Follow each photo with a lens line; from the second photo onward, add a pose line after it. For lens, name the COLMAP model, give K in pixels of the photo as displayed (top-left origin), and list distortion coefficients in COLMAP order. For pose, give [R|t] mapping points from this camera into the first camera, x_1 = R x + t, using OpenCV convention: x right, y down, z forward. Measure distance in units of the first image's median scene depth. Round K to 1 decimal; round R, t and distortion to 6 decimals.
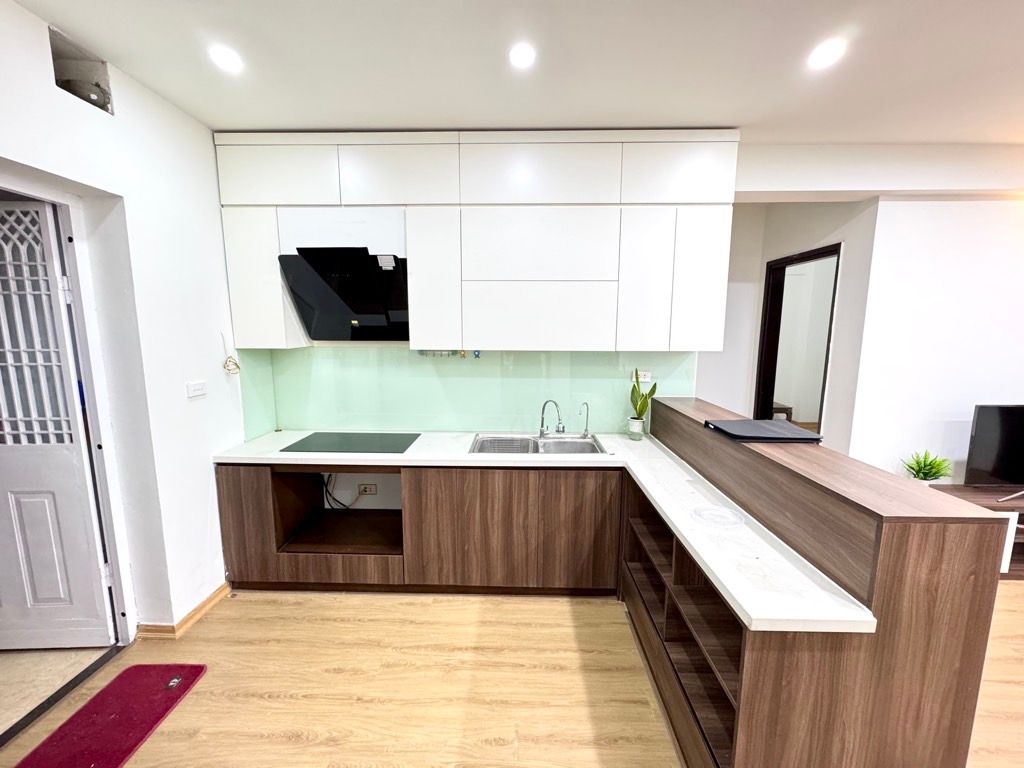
lens RADIAL K [[406.9, 0, 509.1], [0, 406.9, 383.6], [0, 0, 1]] dist [-0.001433, -0.000011]
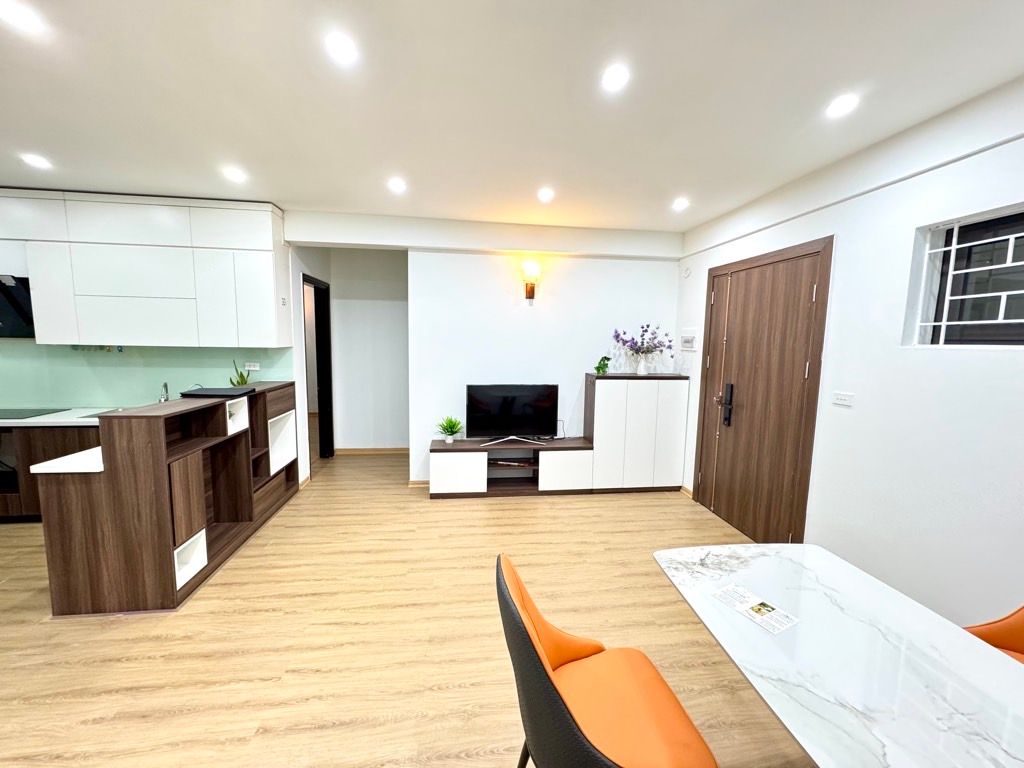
lens RADIAL K [[406.9, 0, 513.7], [0, 406.9, 382.8], [0, 0, 1]] dist [-0.001433, -0.000011]
pose [[0.986998, -0.000219, 0.160730, 2.507763], [0.004134, 0.999703, -0.024021, 0.194225], [-0.160676, 0.024373, 0.986706, -1.347515]]
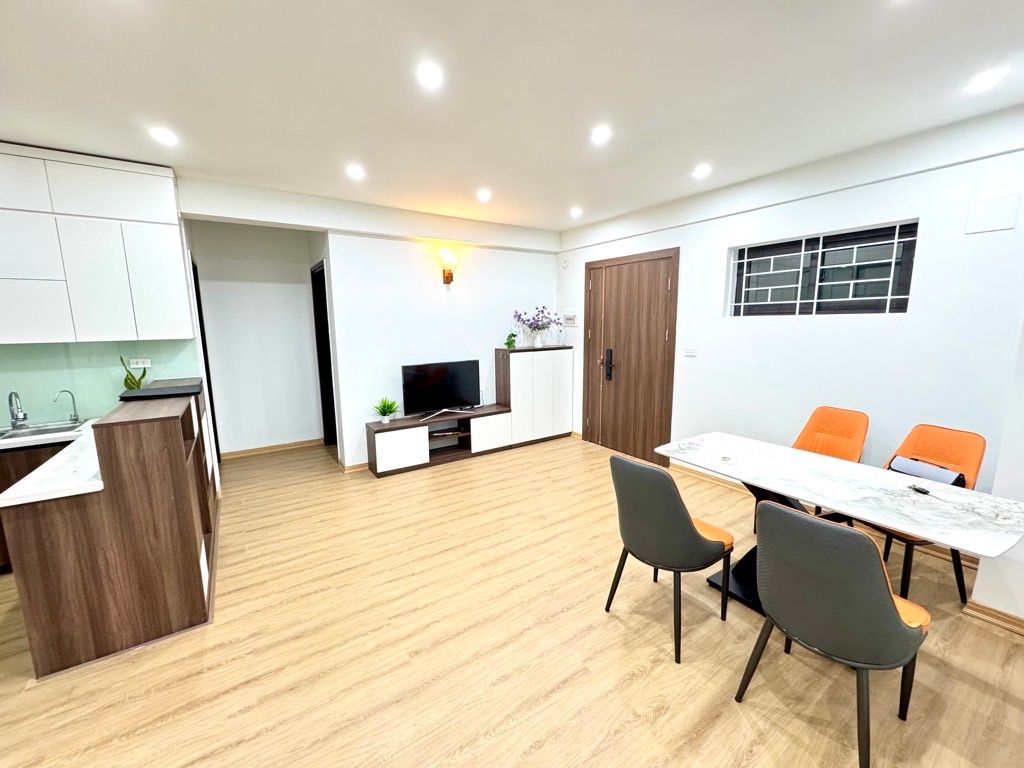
lens RADIAL K [[406.9, 0, 513.8], [0, 406.9, 382.0], [0, 0, 1]] dist [-0.001433, -0.000011]
pose [[0.810319, -0.097473, 0.577826, 1.294642], [0.089120, 0.995097, 0.042883, 0.205225], [-0.579173, 0.016747, 0.815033, -1.427770]]
